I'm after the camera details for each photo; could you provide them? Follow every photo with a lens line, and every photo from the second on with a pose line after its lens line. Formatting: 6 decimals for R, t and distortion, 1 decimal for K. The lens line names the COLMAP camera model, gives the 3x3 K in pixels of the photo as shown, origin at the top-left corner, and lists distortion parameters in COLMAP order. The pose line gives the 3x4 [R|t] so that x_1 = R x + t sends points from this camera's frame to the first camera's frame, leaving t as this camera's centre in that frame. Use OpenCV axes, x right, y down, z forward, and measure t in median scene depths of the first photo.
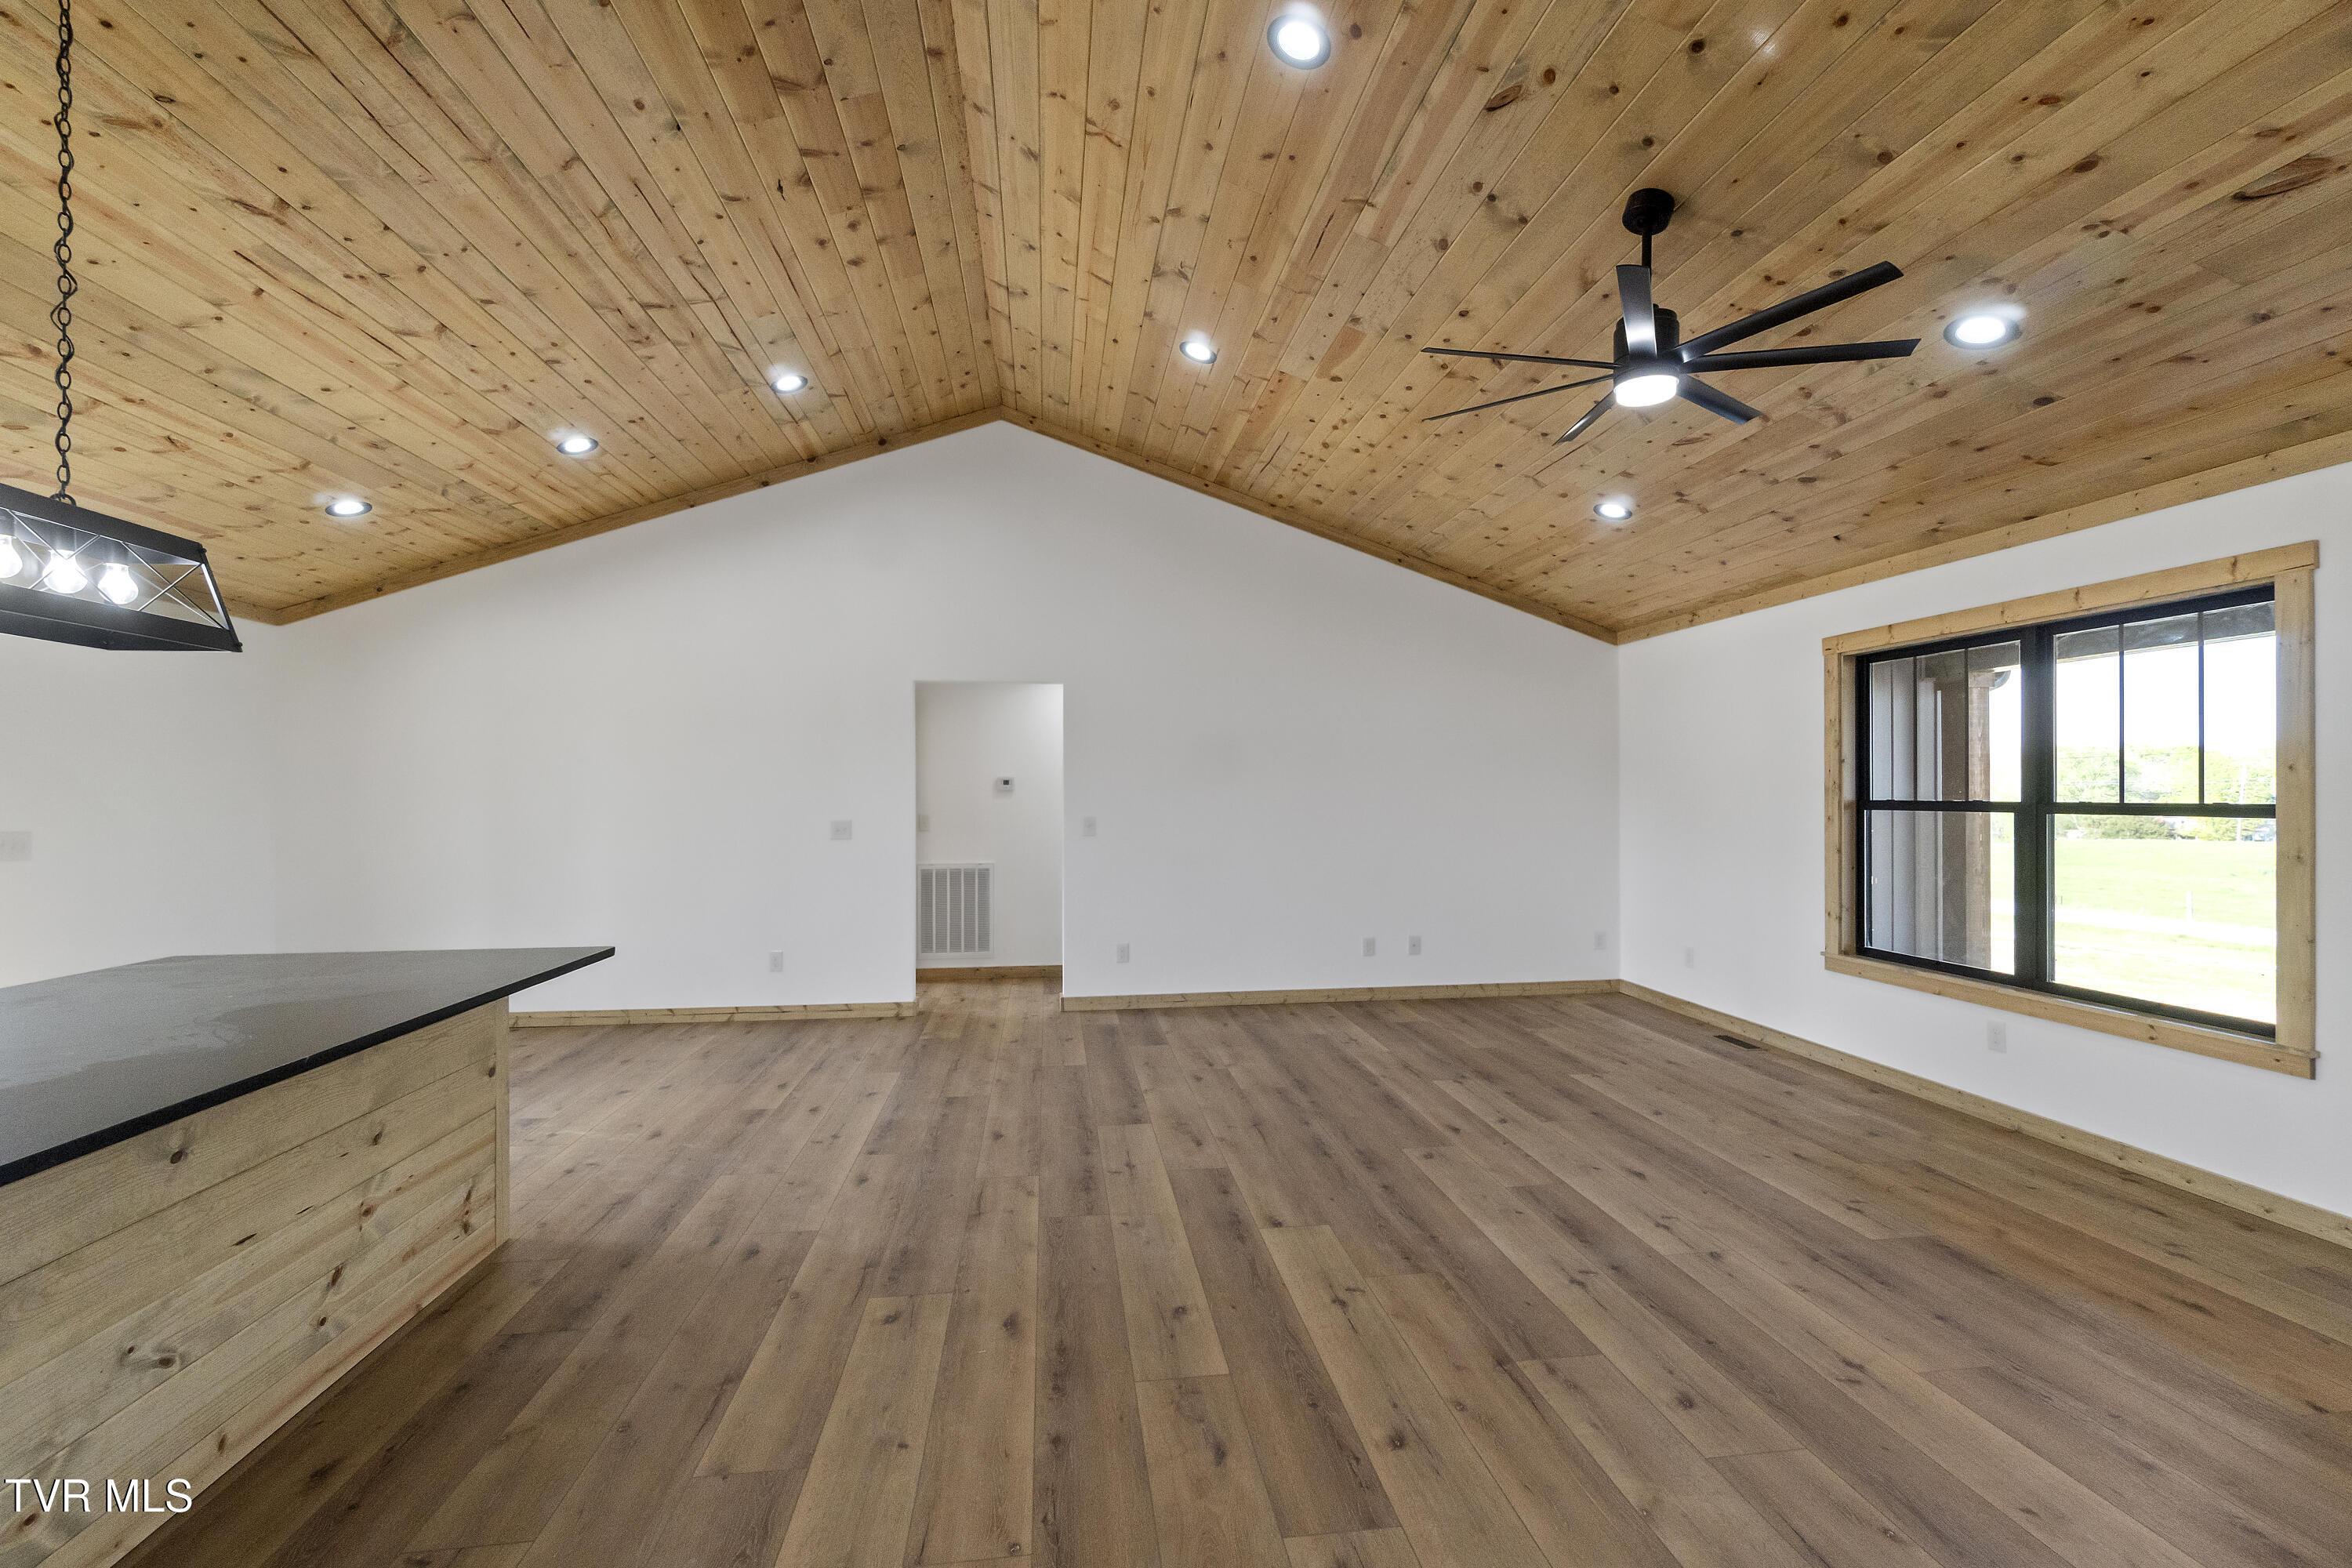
lens RADIAL K [[1021.5, 0, 1179.0], [0, 1021.5, 784.6], [0, 0, 1]] dist [-0.004312, 0.000583]
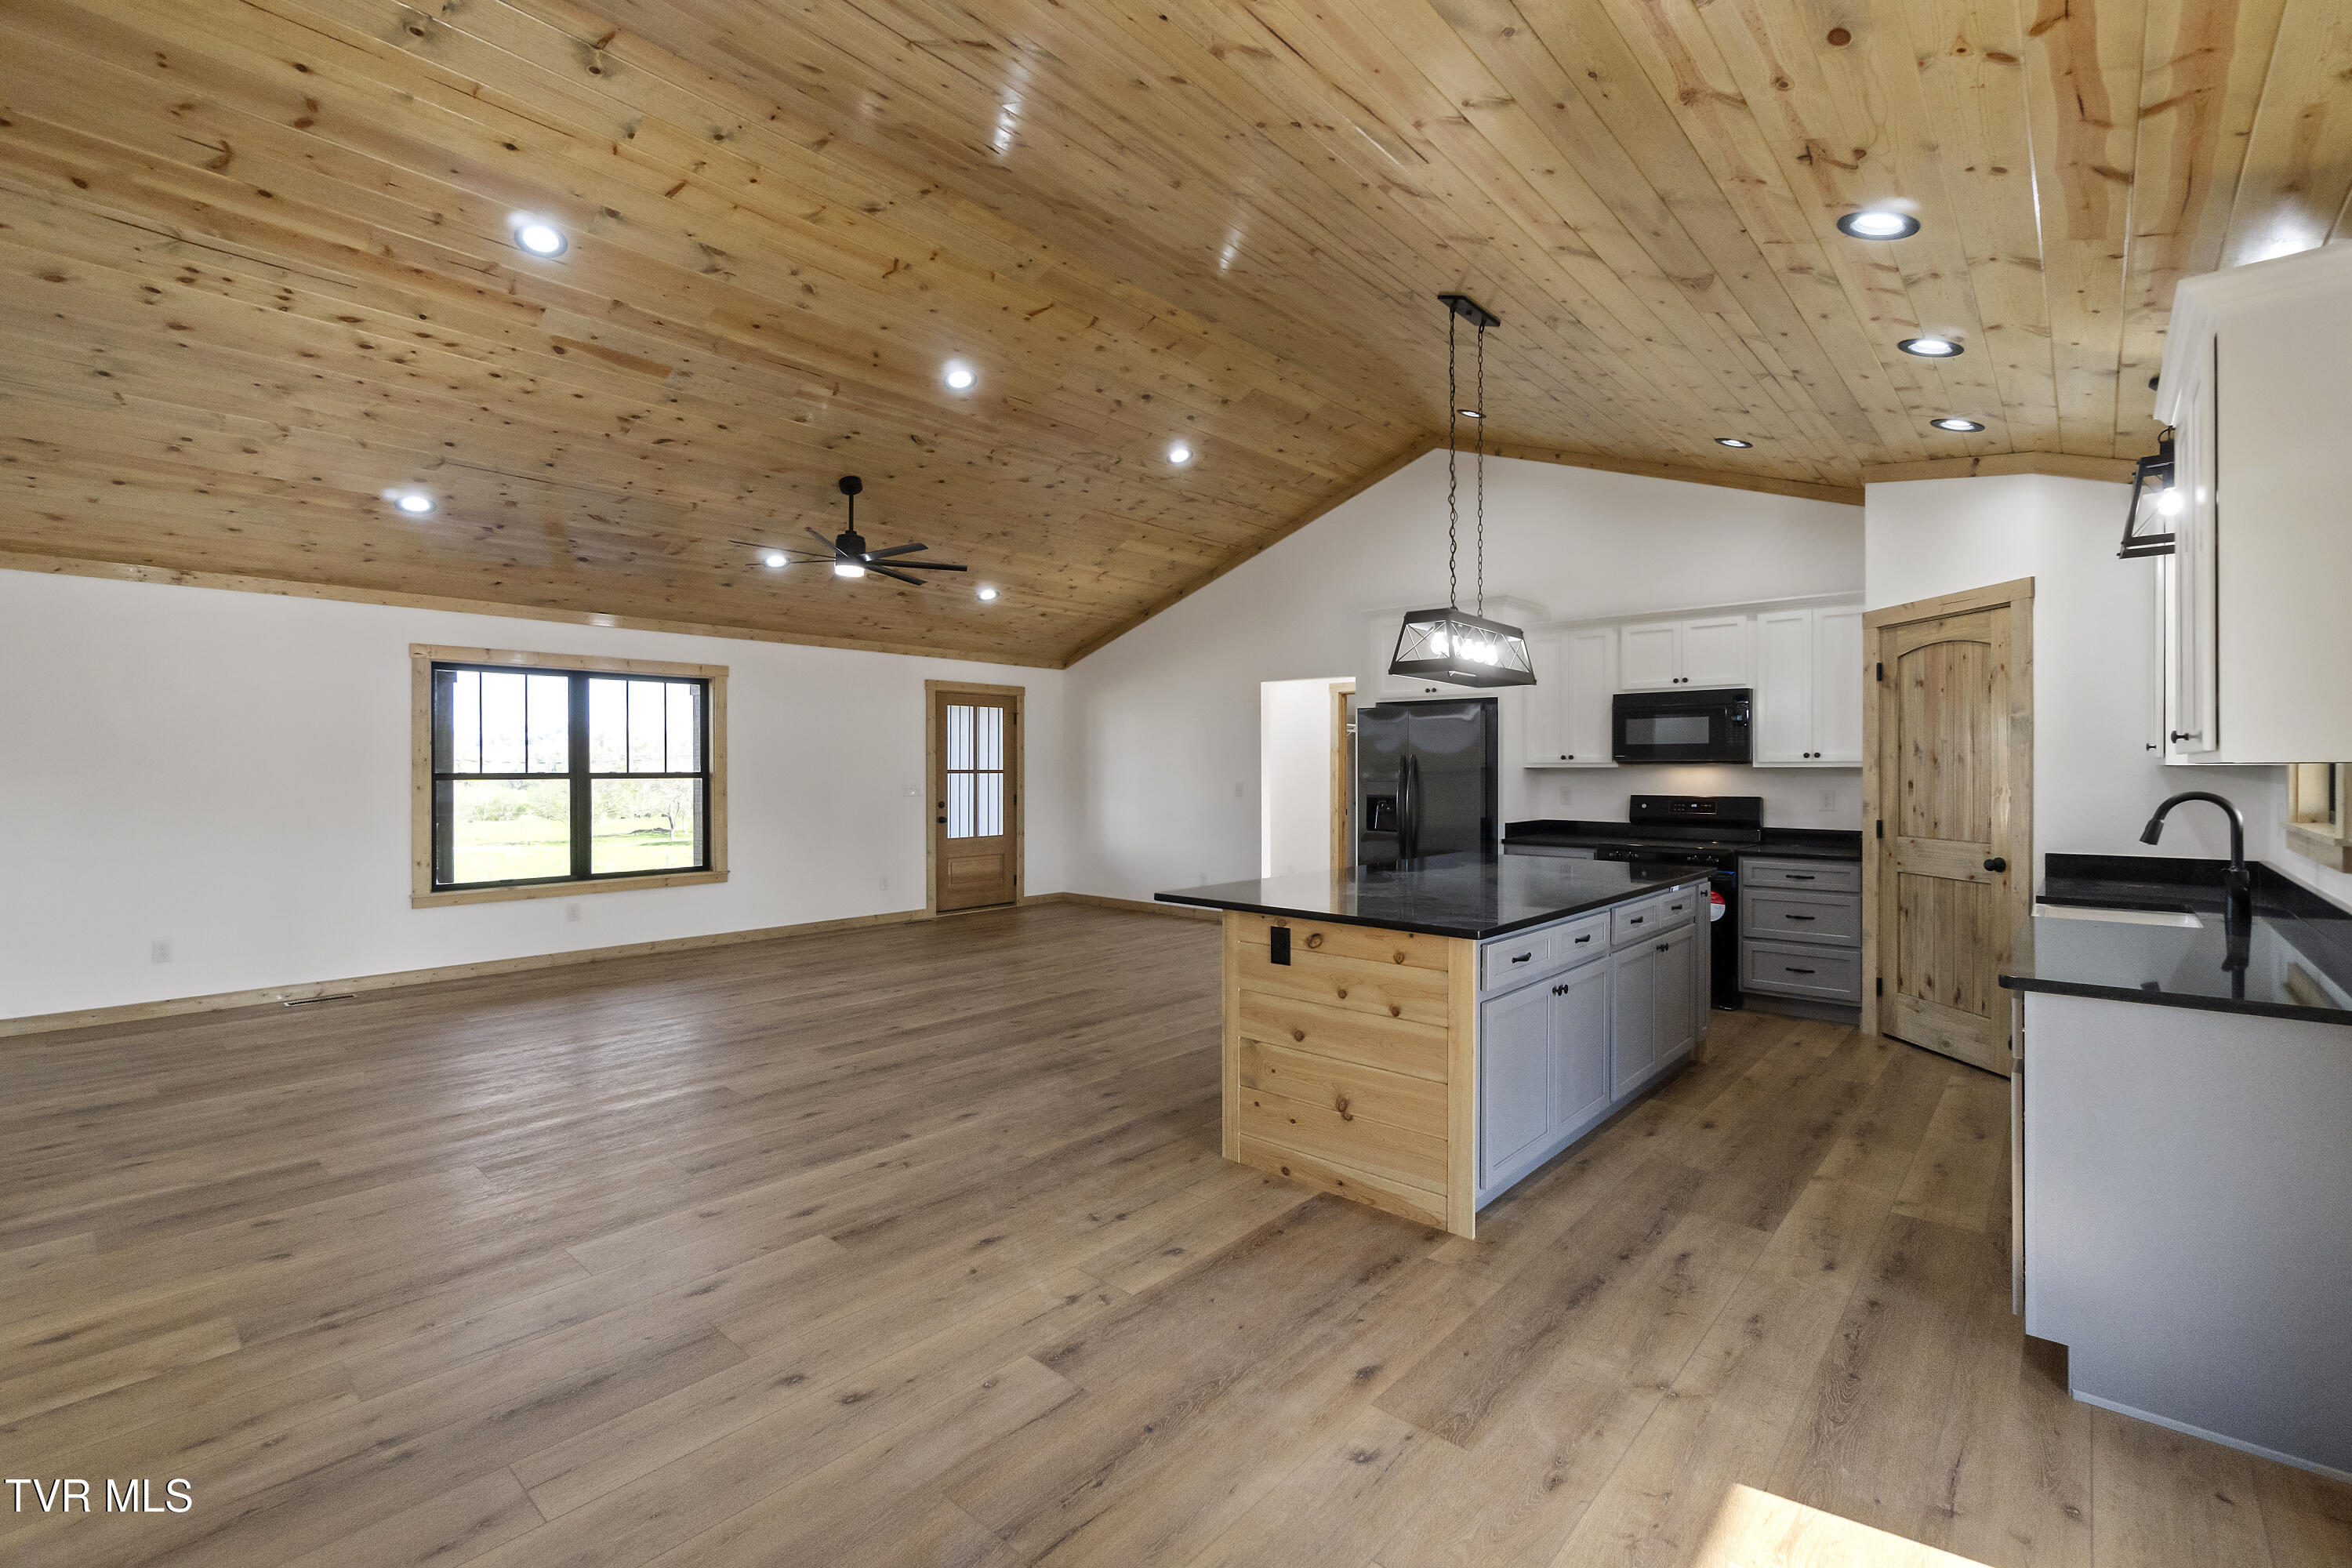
lens RADIAL K [[1013.5, 0, 1176.0], [0, 1013.5, 767.3], [0, 0, 1]] dist [-0.002592, 0.000347]
pose [[-0.651602, 0.005006, 0.758544, -1.194021], [-0.001513, 0.999968, -0.007898, 0.020914], [-0.758559, -0.006294, -0.651574, 1.433832]]
